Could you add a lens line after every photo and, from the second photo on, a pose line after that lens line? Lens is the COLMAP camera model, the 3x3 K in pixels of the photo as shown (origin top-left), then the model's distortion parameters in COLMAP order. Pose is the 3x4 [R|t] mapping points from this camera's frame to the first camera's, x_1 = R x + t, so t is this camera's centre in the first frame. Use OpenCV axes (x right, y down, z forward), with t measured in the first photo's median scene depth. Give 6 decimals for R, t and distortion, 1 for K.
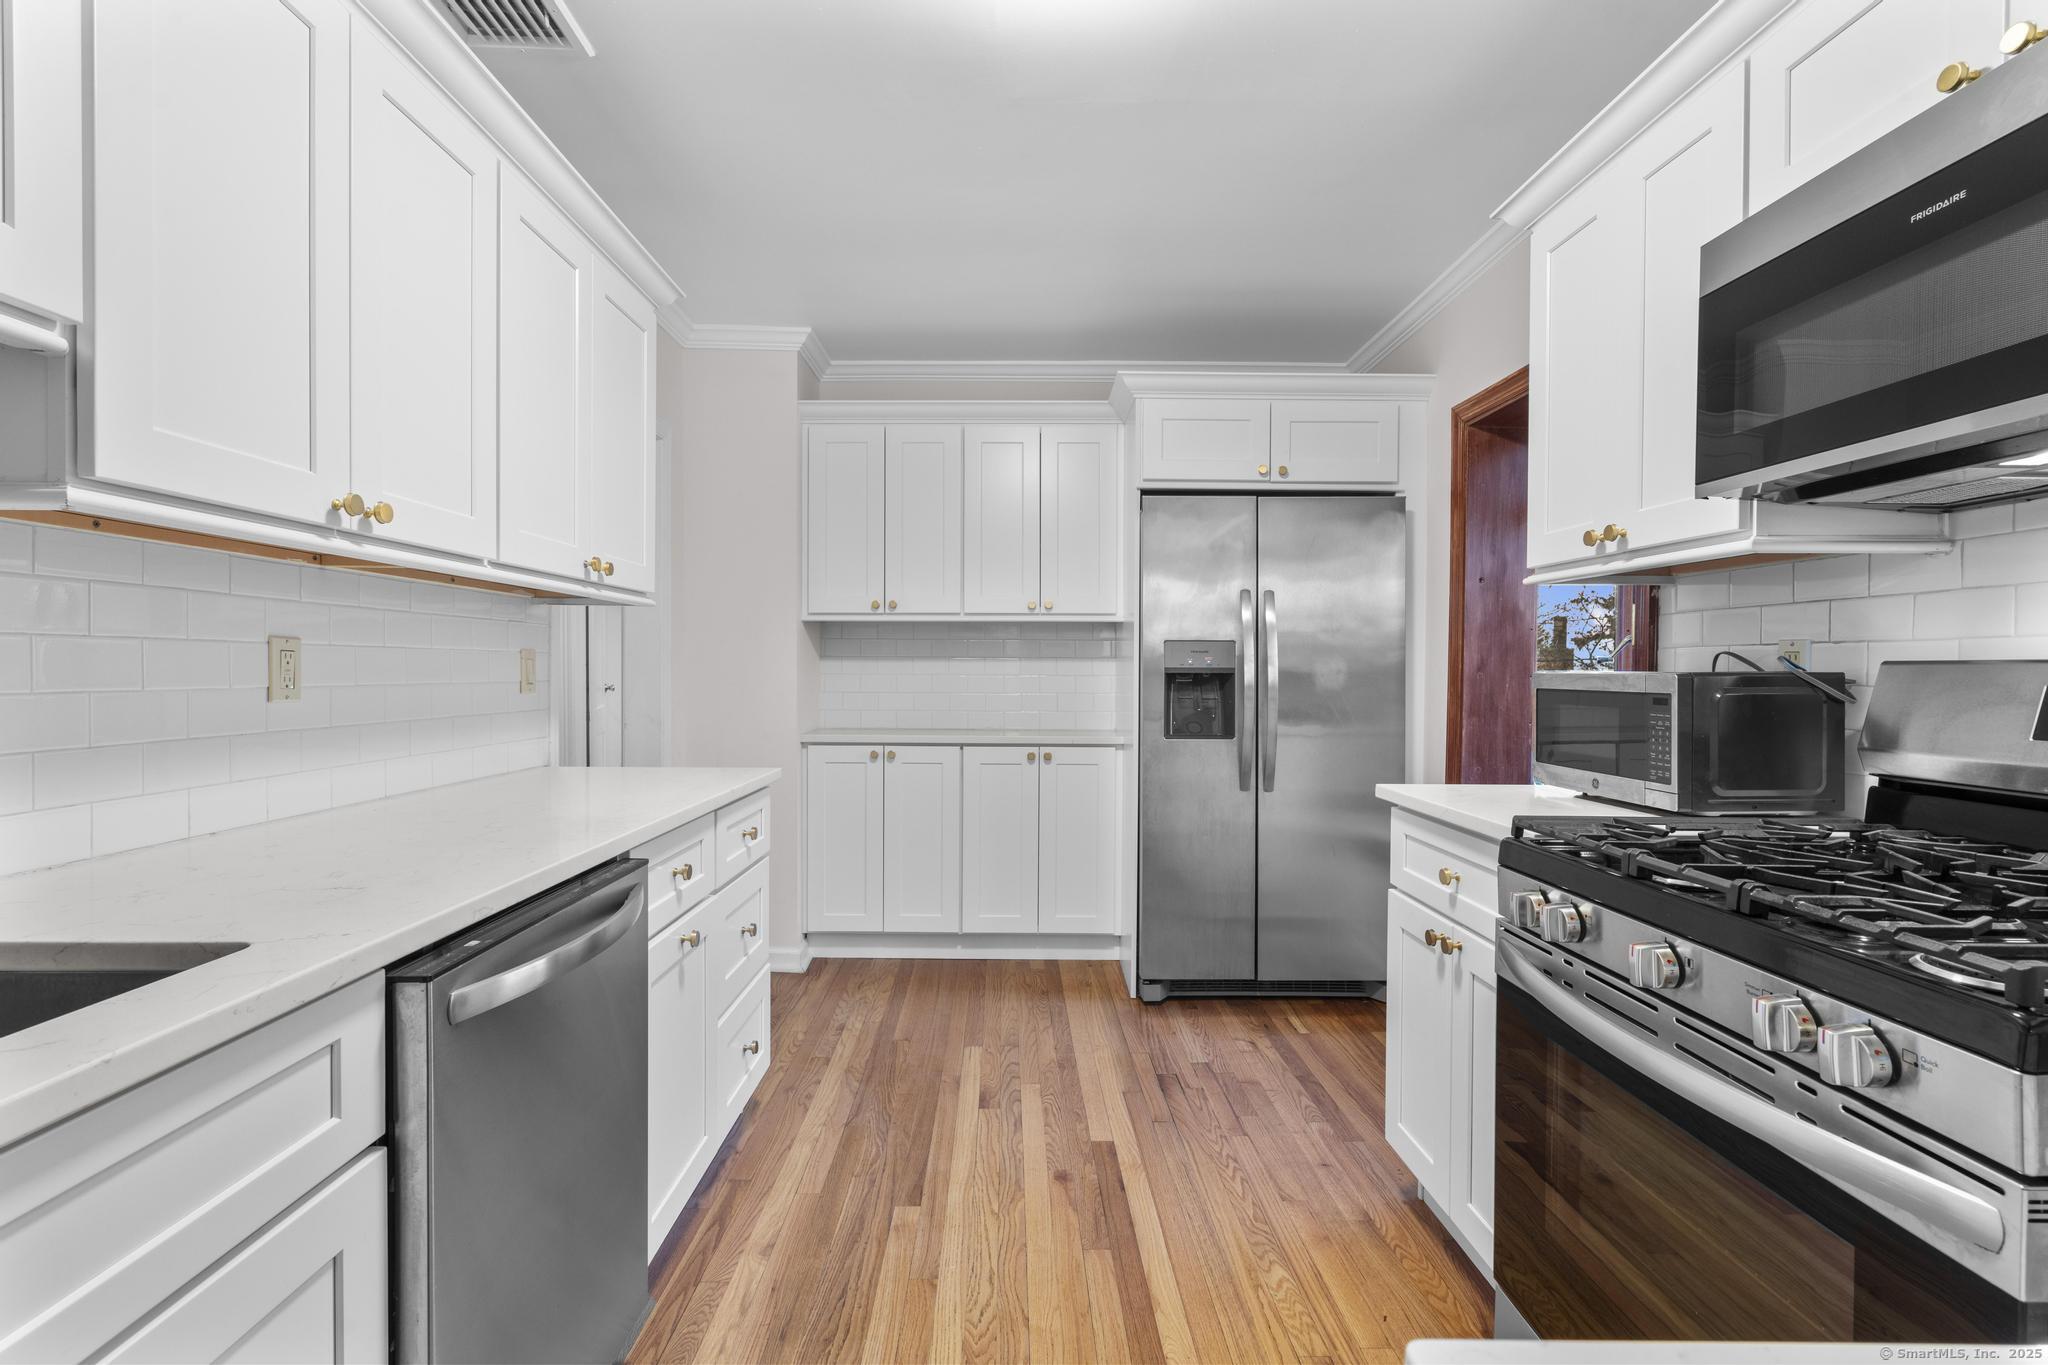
lens RADIAL K [[935.1, 0, 1010.6], [0, 935.1, 675.6], [0, 0, 1]] dist [-0.003361, 0.002375]
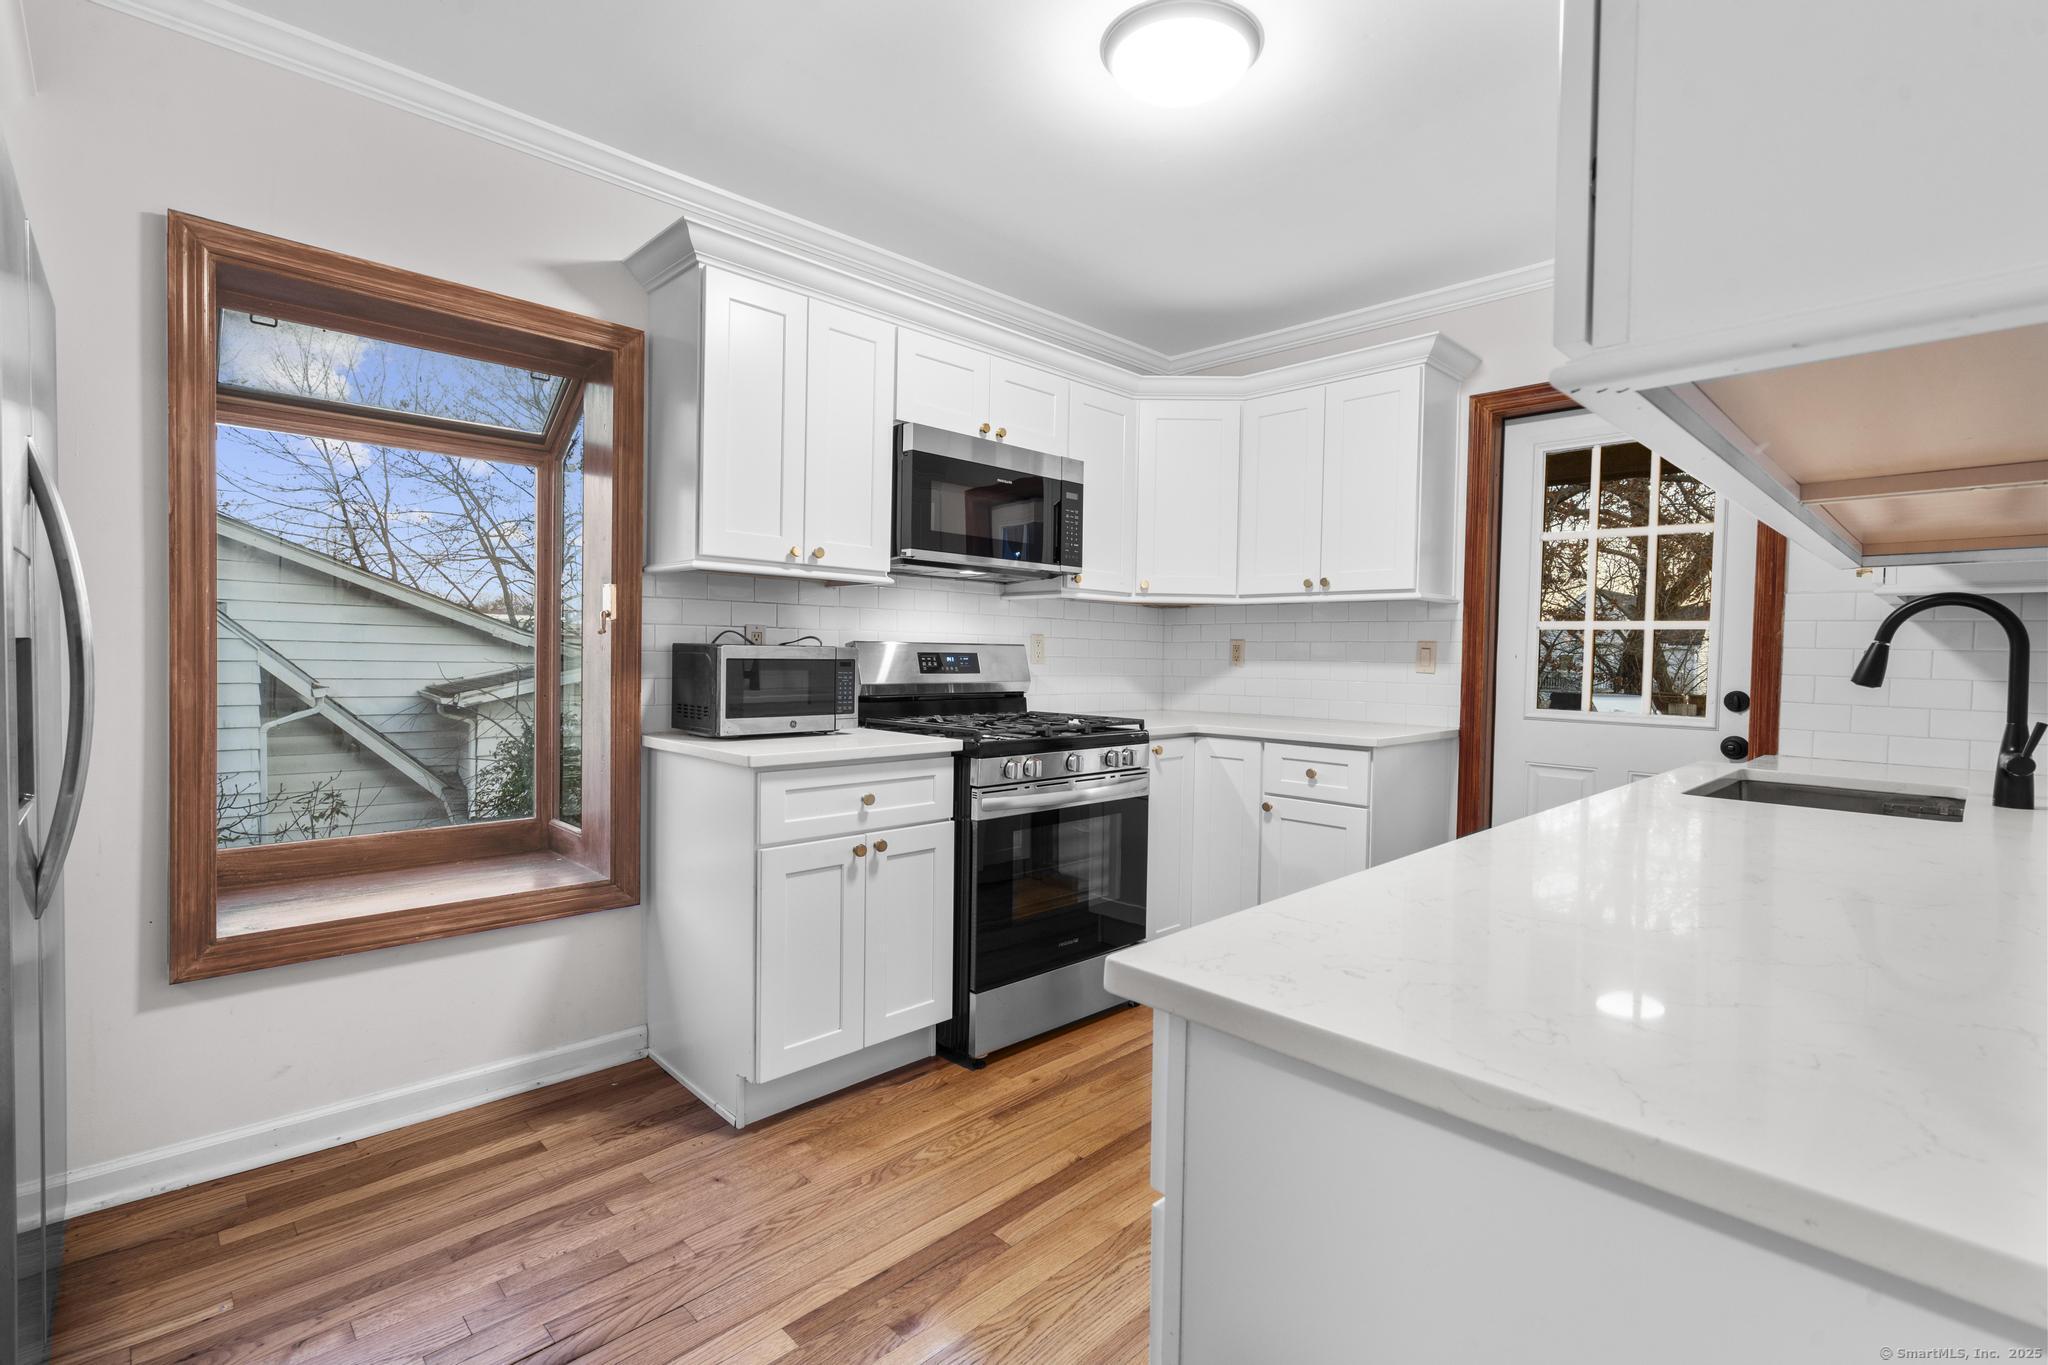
lens RADIAL K [[935.1, 0, 1017.6], [0, 935.1, 678.9], [0, 0, 1]] dist [-0.003361, 0.002375]
pose [[-0.694995, -0.037366, 0.718043, -0.659264], [-0.014715, 0.999179, 0.037753, -0.012543], [-0.718864, 0.015672, -0.694974, 1.820298]]
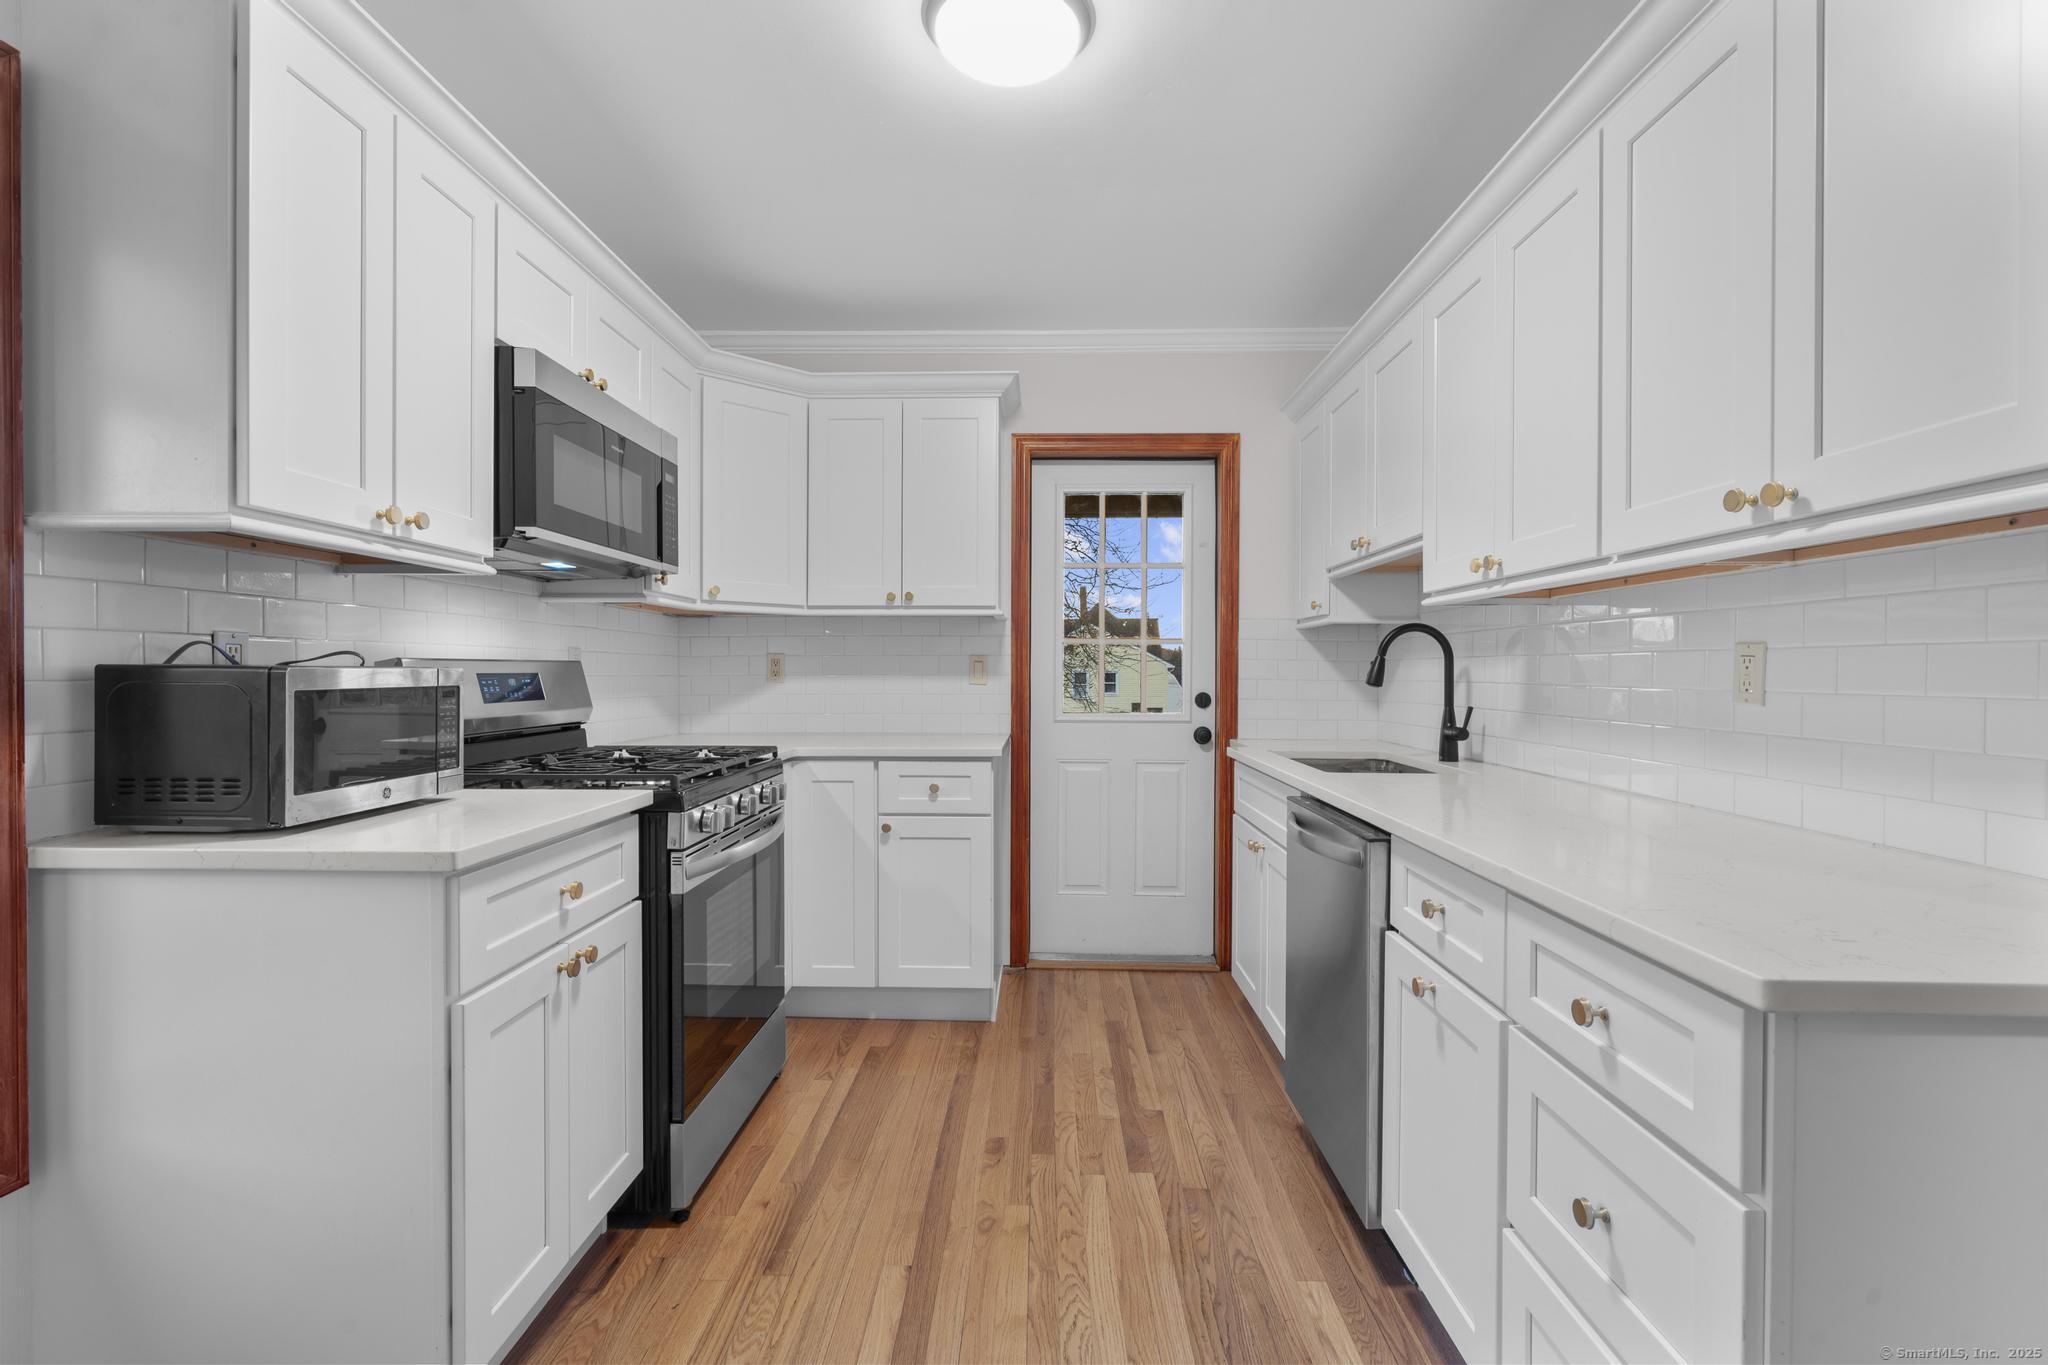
lens RADIAL K [[935.1, 0, 1020.5], [0, 935.1, 678.2], [0, 0, 1]] dist [-0.003361, 0.002375]
pose [[-0.999514, -0.007508, 0.030267, 0.001499], [-0.007026, 0.999847, 0.016003, -0.011782], [-0.030383, 0.015783, -0.999414, 1.945270]]
